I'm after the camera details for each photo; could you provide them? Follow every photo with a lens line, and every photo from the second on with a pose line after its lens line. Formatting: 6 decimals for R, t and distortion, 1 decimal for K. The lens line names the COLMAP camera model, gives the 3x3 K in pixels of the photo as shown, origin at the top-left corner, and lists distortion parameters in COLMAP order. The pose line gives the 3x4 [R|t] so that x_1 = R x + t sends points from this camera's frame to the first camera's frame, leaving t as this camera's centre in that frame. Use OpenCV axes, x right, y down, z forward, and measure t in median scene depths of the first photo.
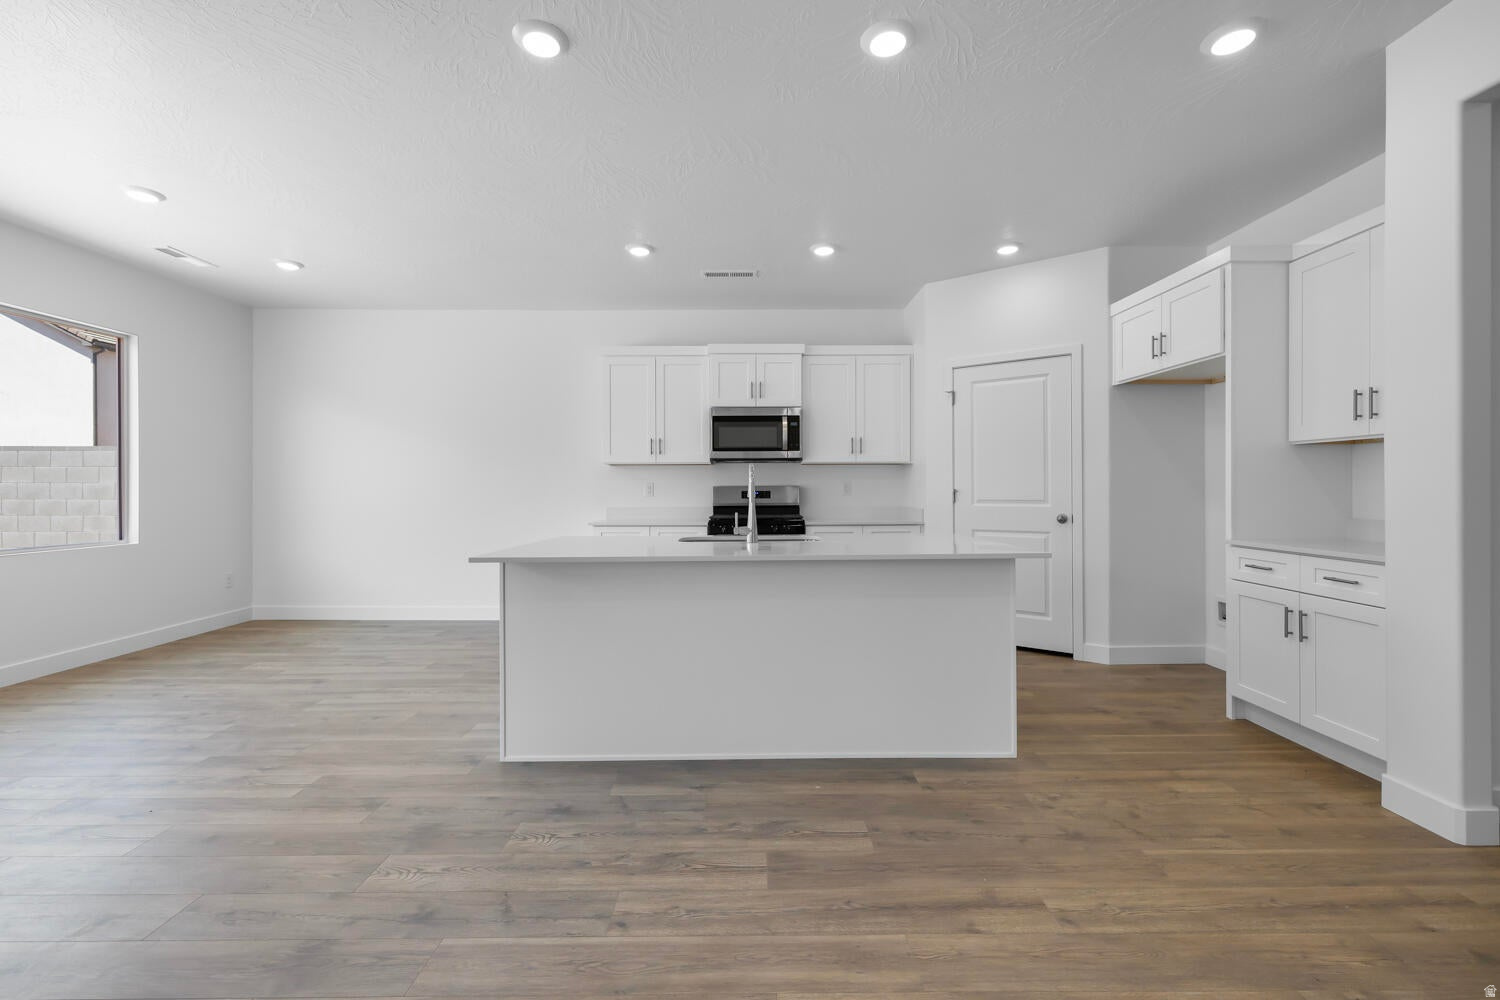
lens RADIAL K [[641.9, 0, 755.9], [0, 641.9, 489.3], [0, 0, 1]] dist [0.001696, 0.000176]
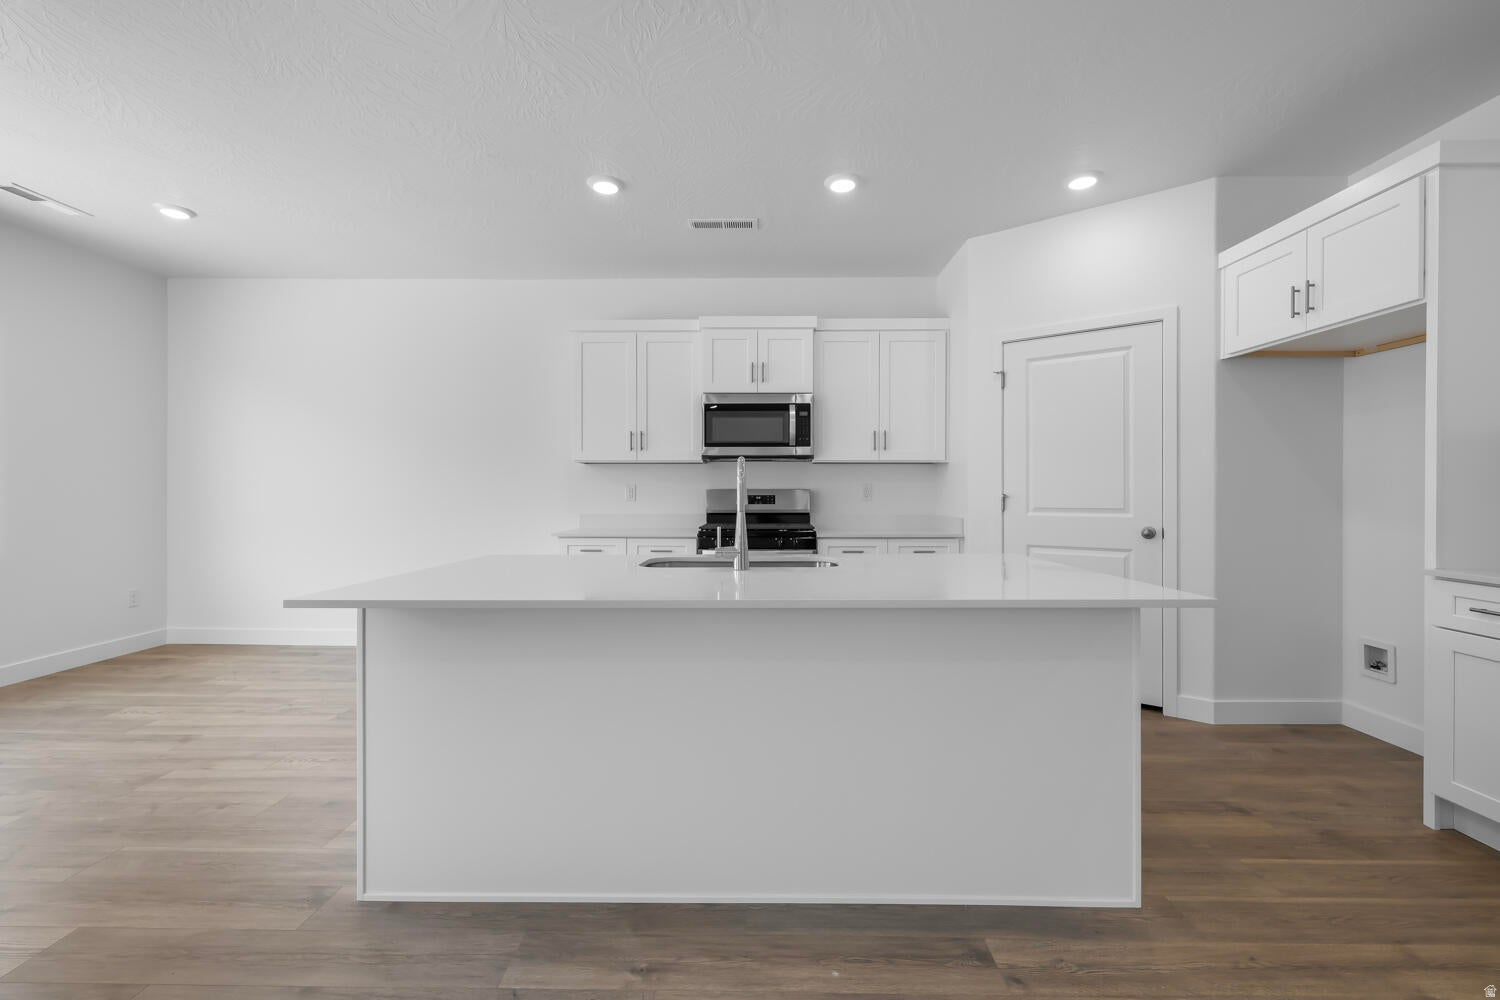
lens RADIAL K [[641.9, 0, 755.9], [0, 641.9, 489.3], [0, 0, 1]] dist [0.001696, 0.000176]
pose [[0.999817, 0.004219, -0.018651, 0.016559], [-0.004317, 0.999977, -0.005245, -0.000750], [0.018628, 0.005325, 0.999812, 0.213615]]
